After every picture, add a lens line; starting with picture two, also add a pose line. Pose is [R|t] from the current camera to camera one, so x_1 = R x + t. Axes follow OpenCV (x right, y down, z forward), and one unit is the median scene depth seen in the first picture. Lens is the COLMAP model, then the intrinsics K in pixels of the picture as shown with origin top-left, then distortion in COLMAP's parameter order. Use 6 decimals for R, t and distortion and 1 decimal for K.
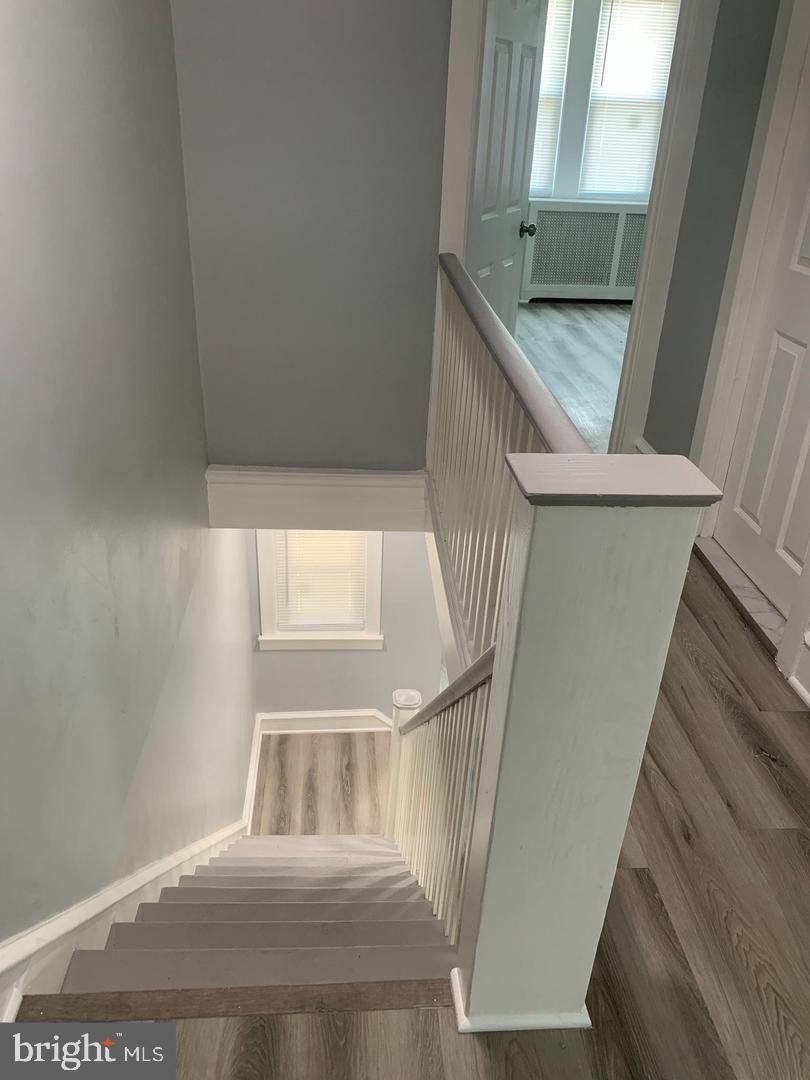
lens RADIAL K [[858.4, 0, 404.1], [0, 858.4, 535.5], [0, 0, 1]] dist [0.064896, -0.026013]
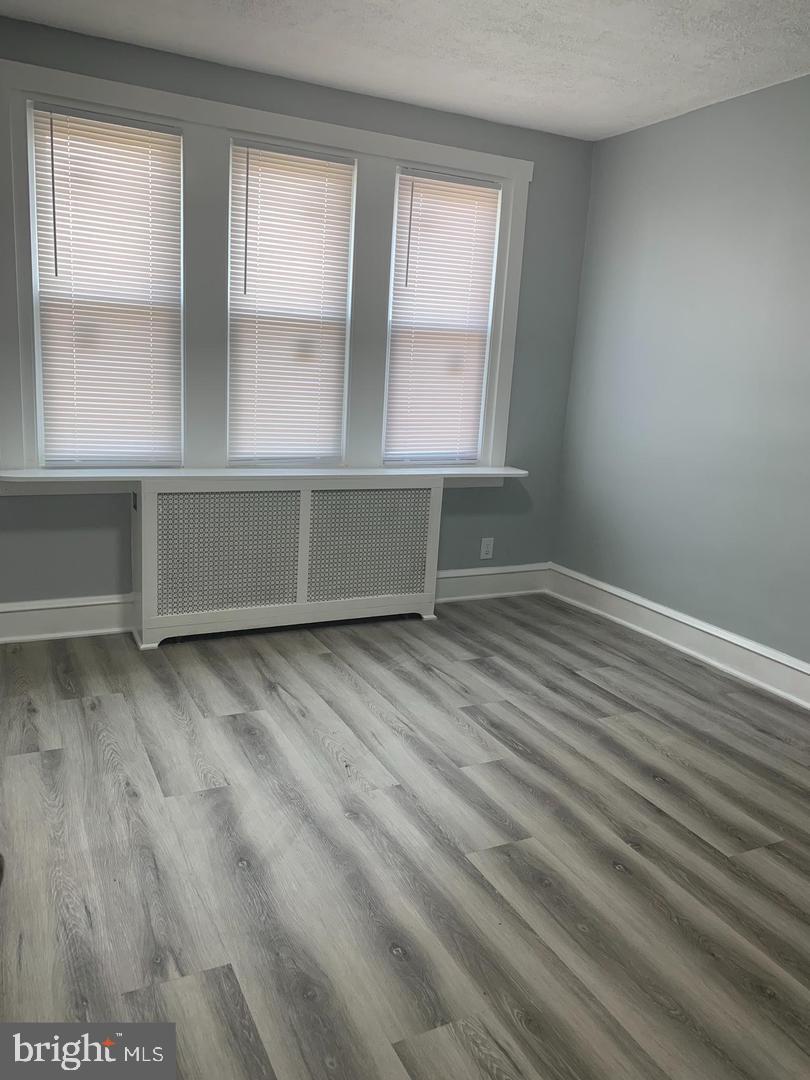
lens RADIAL K [[858.4, 0, 399.2], [0, 858.4, 538.5], [0, 0, 1]] dist [0.064896, -0.026013]
pose [[0.930897, -0.061268, 0.360106, 0.101951], [0.141398, 0.969418, -0.200588, -0.222043], [-0.336804, 0.237645, 0.911092, 0.472559]]
